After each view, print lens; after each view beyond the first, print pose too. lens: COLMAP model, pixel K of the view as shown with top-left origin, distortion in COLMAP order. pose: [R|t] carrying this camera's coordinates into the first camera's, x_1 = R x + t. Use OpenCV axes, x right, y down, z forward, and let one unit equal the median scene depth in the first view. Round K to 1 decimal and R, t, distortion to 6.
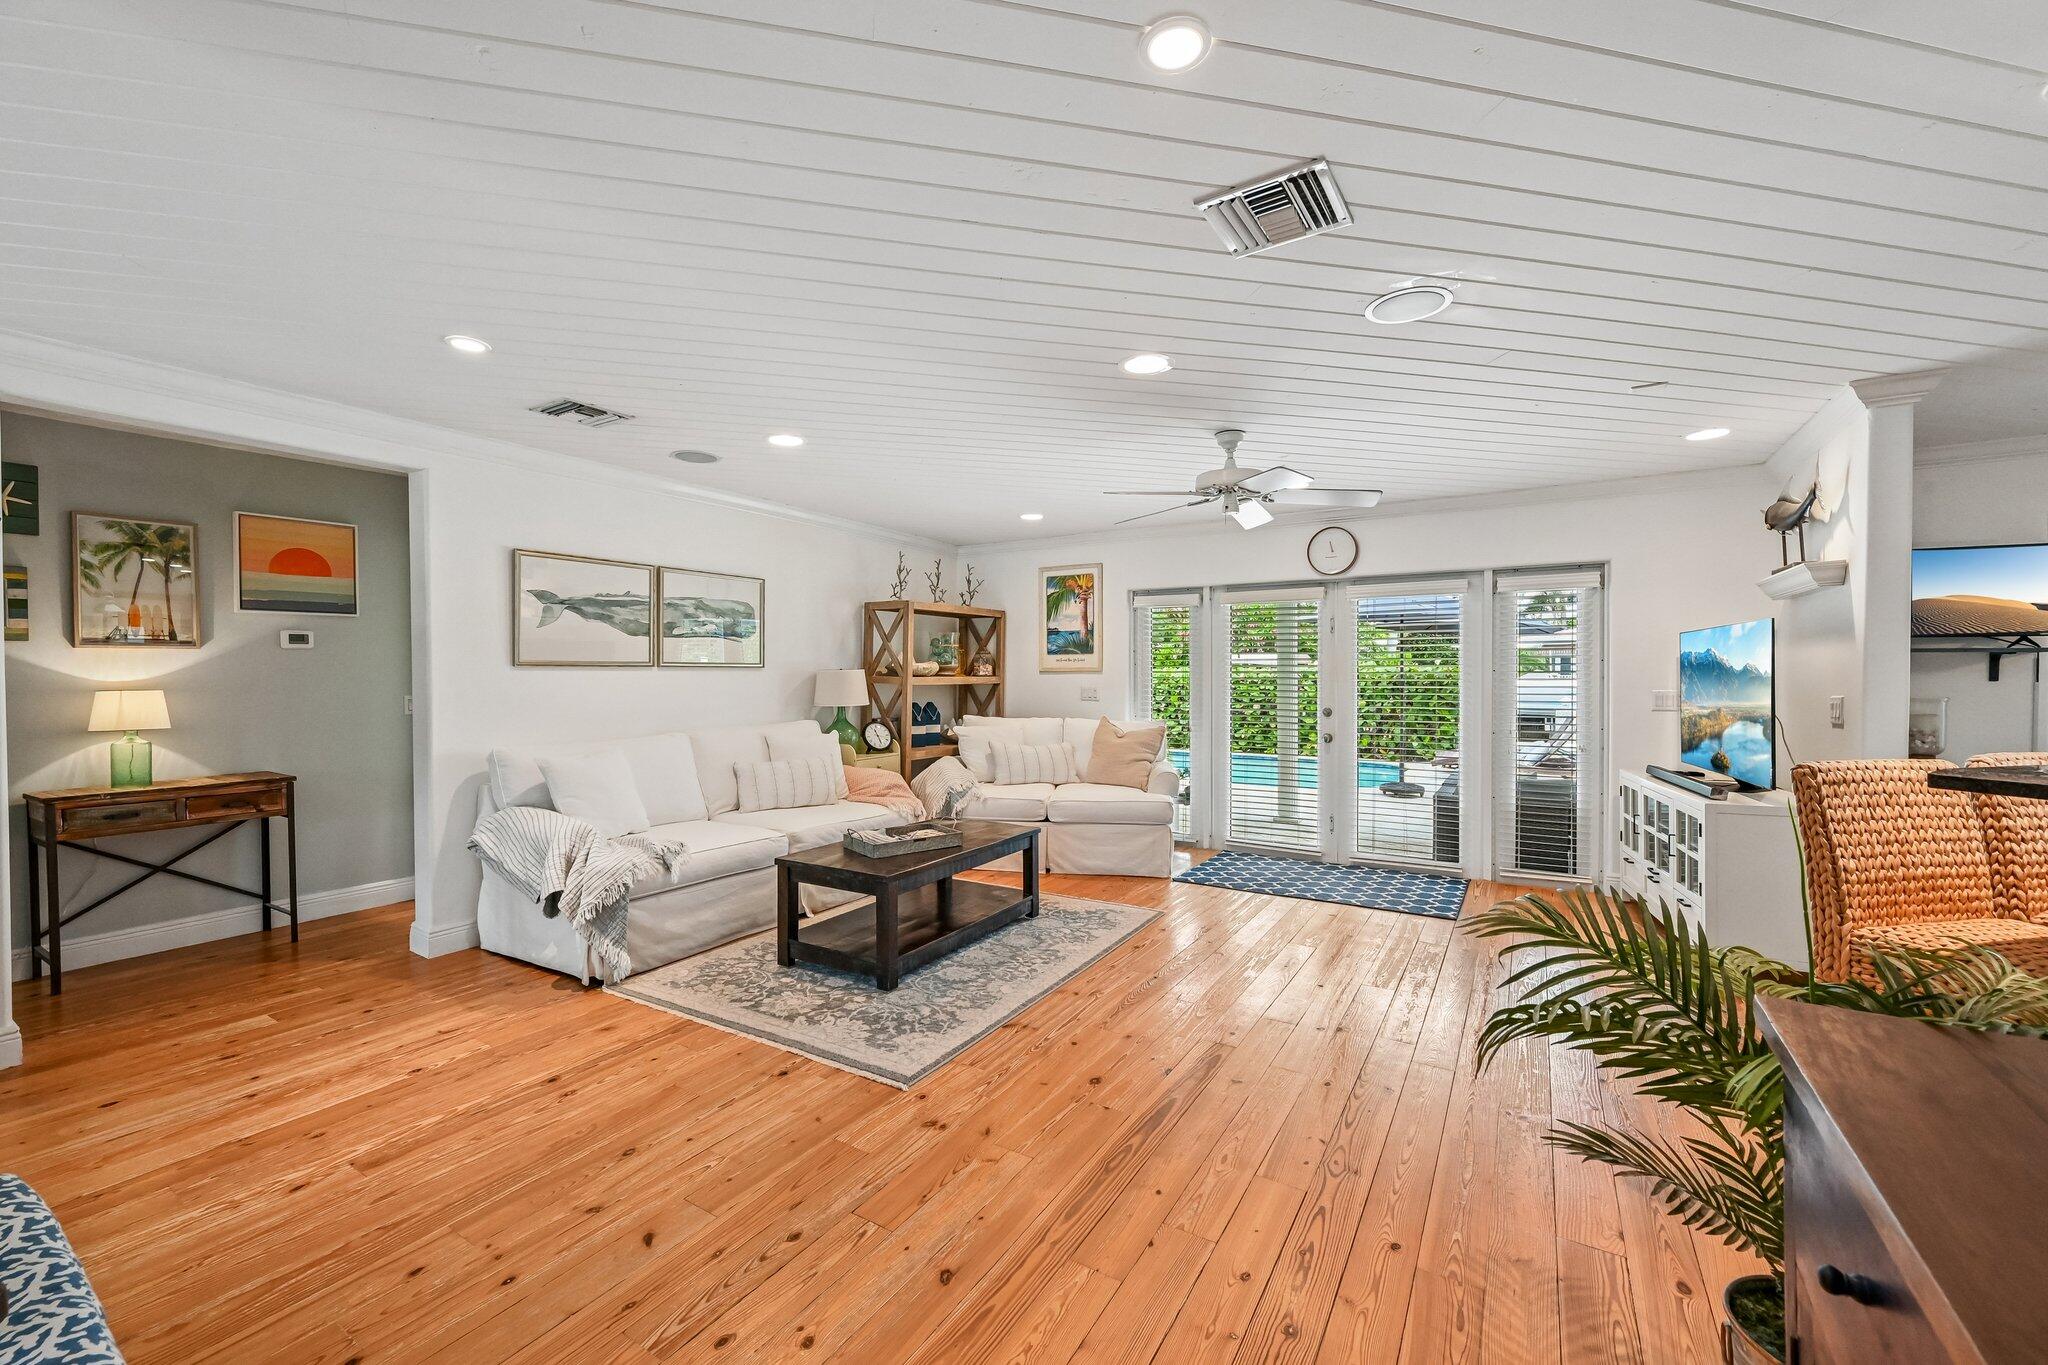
lens RADIAL K [[816.7, 0, 1024.4], [0, 816.7, 668.4], [0, 0, 1]] dist [-0.003347, -0.000321]
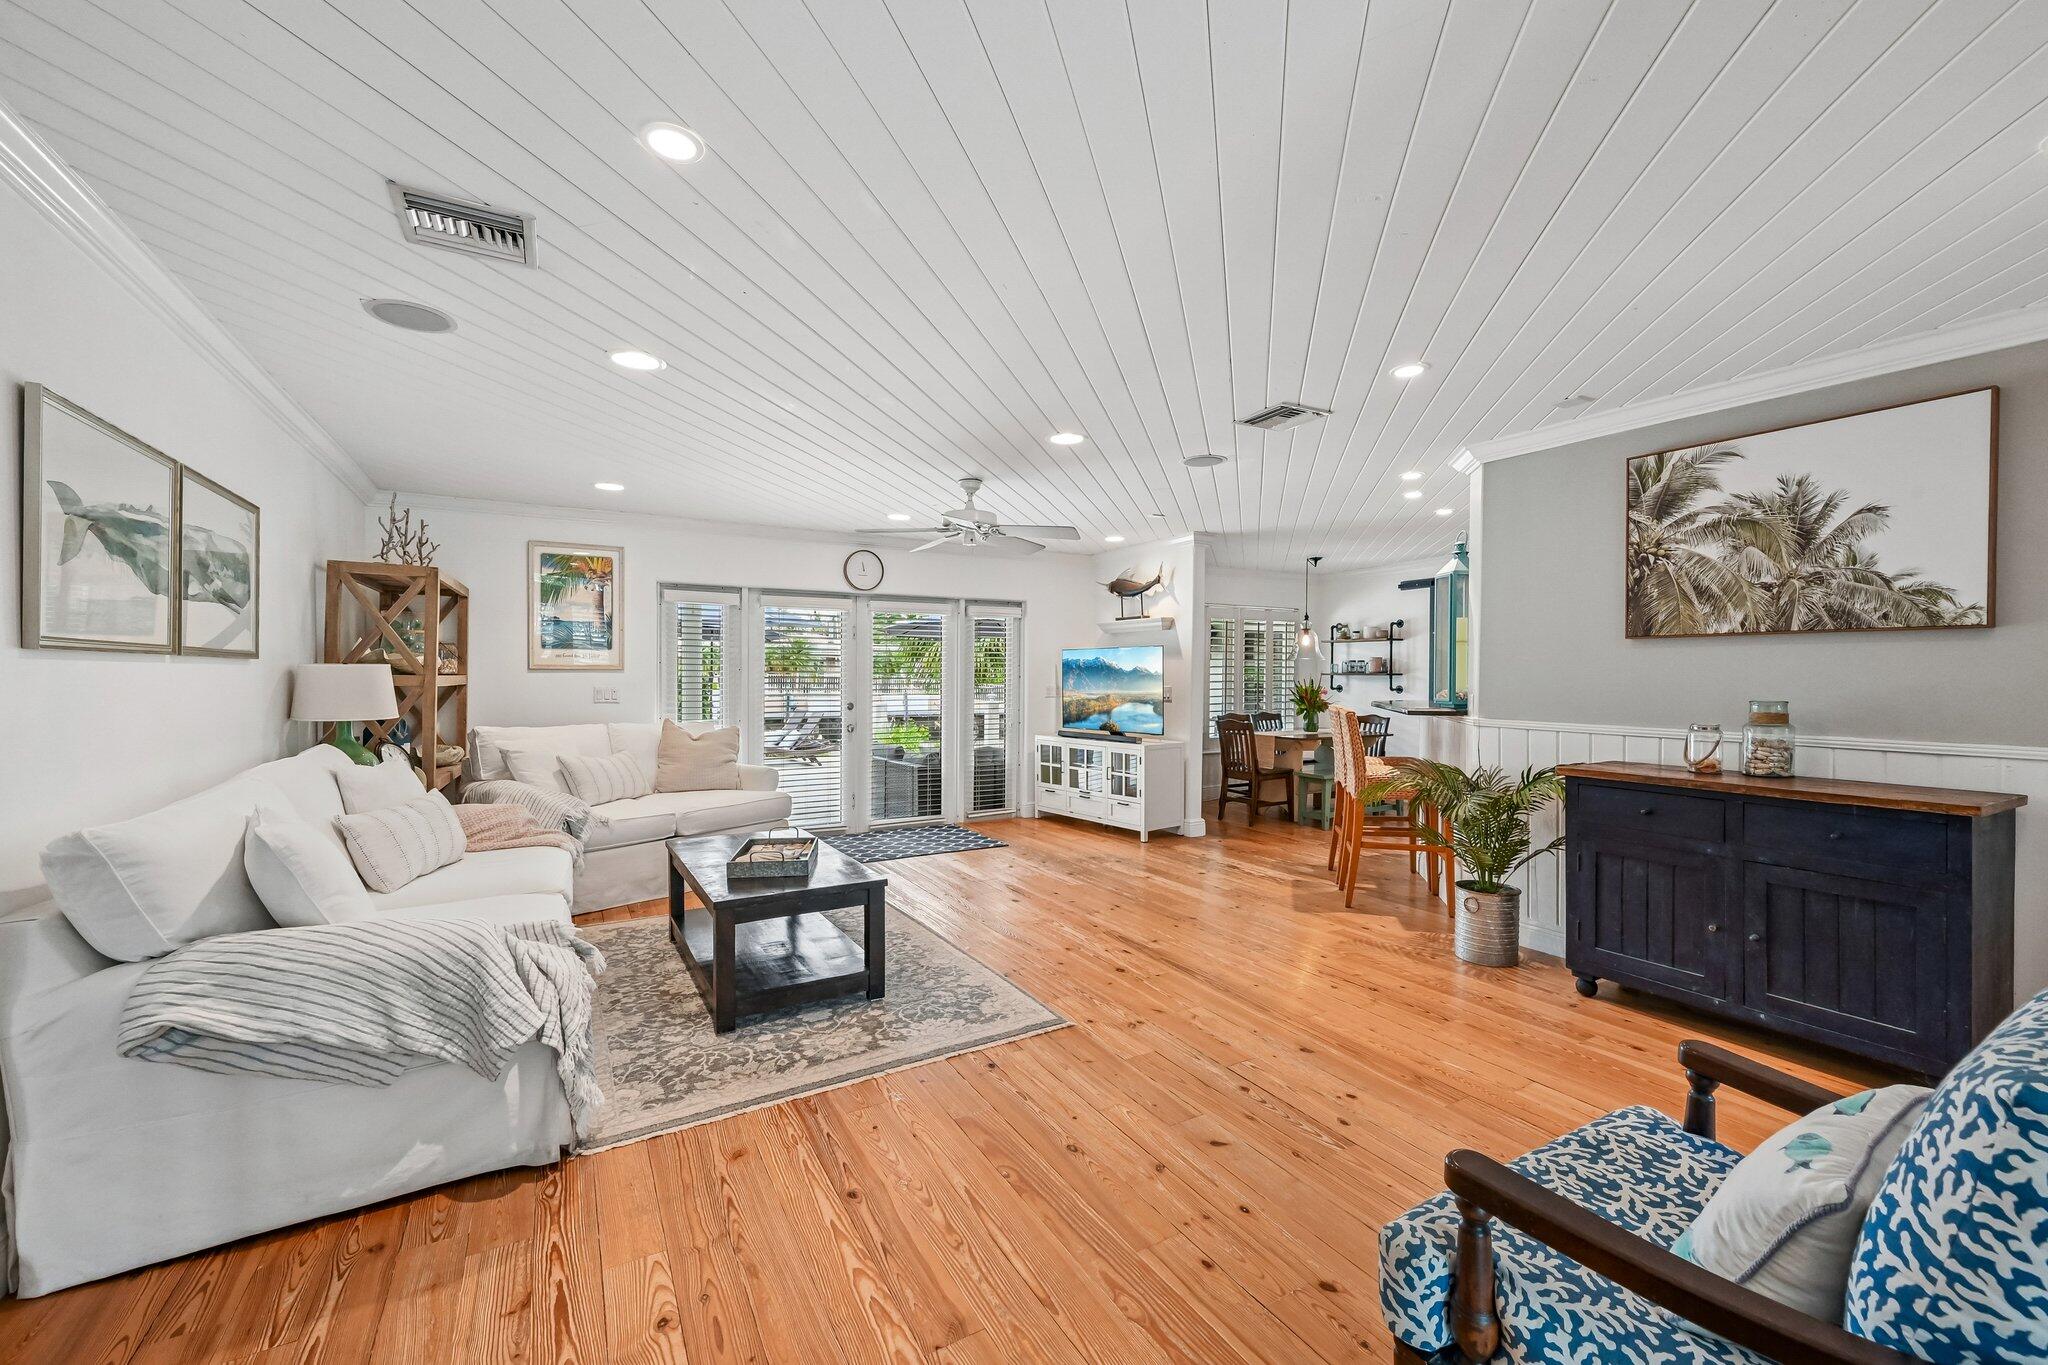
lens RADIAL K [[816.7, 0, 1024.4], [0, 816.7, 668.4], [0, 0, 1]] dist [-0.003347, -0.000321]
pose [[0.472493, 0.010050, 0.881277, -0.698484], [-0.009224, 0.999937, -0.006458, 0.005797], [-0.881286, -0.005077, 0.472555, 0.289867]]
